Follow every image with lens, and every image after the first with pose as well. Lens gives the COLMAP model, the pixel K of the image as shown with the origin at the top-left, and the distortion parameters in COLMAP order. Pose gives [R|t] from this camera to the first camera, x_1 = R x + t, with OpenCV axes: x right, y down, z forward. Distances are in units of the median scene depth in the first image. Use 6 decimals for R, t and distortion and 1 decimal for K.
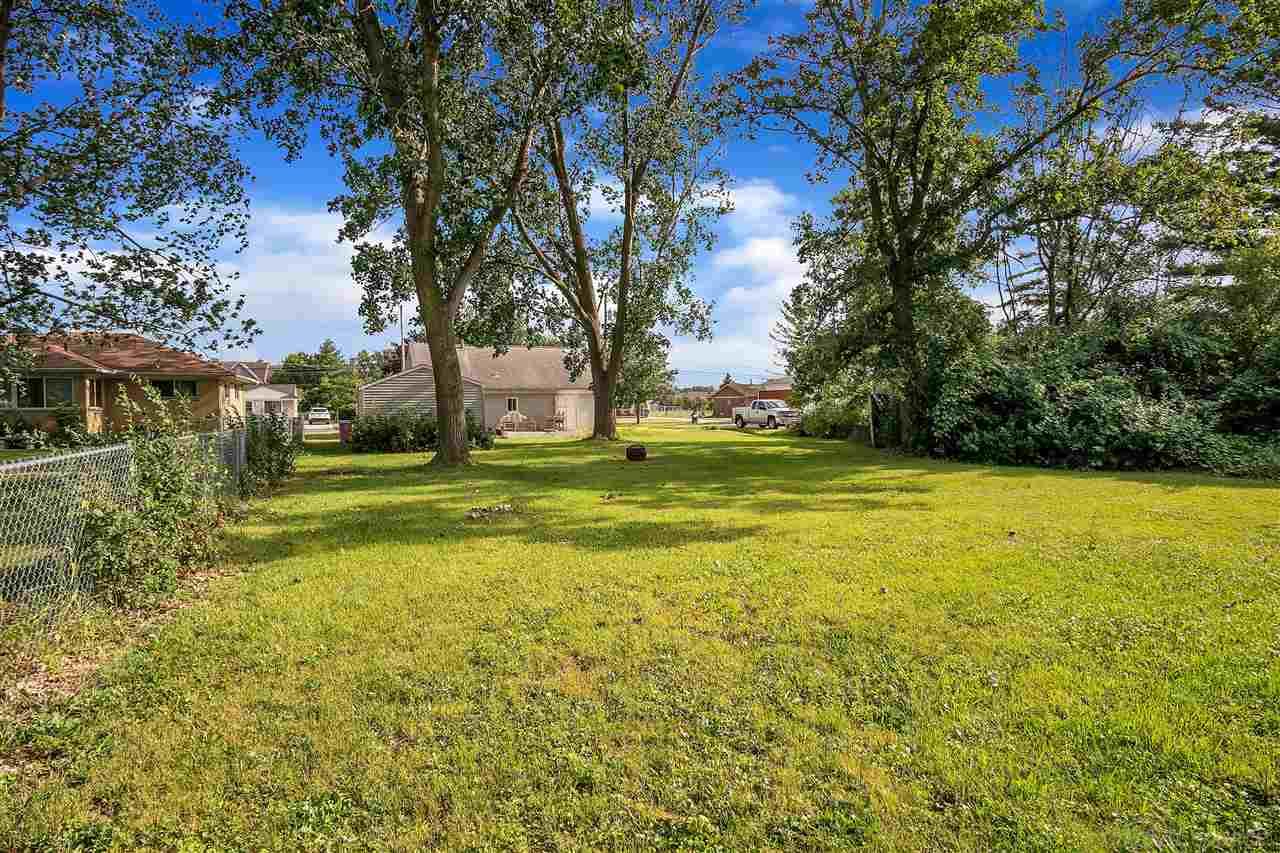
lens RADIAL K [[700.8, 0, 645.4], [0, 700.8, 413.0], [0, 0, 1]] dist [-0.030281, 0.000114]
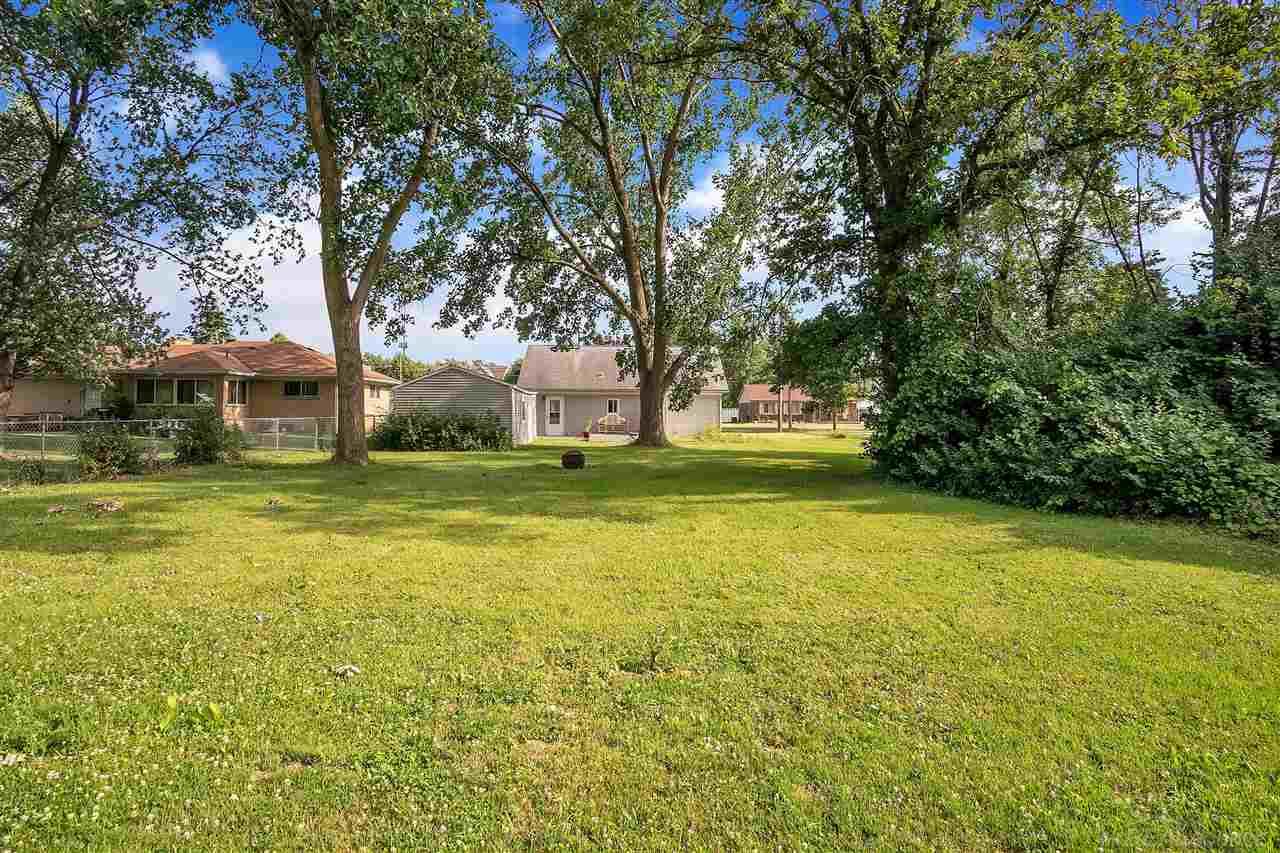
lens RADIAL K [[700.8, 0, 645.4], [0, 700.8, 413.0], [0, 0, 1]] dist [-0.030281, 0.000114]
pose [[0.940506, 0.012518, -0.339547, 0.324983], [-0.013690, 0.999906, -0.001056, -0.003439], [0.339501, 0.005642, 0.940589, 0.153980]]
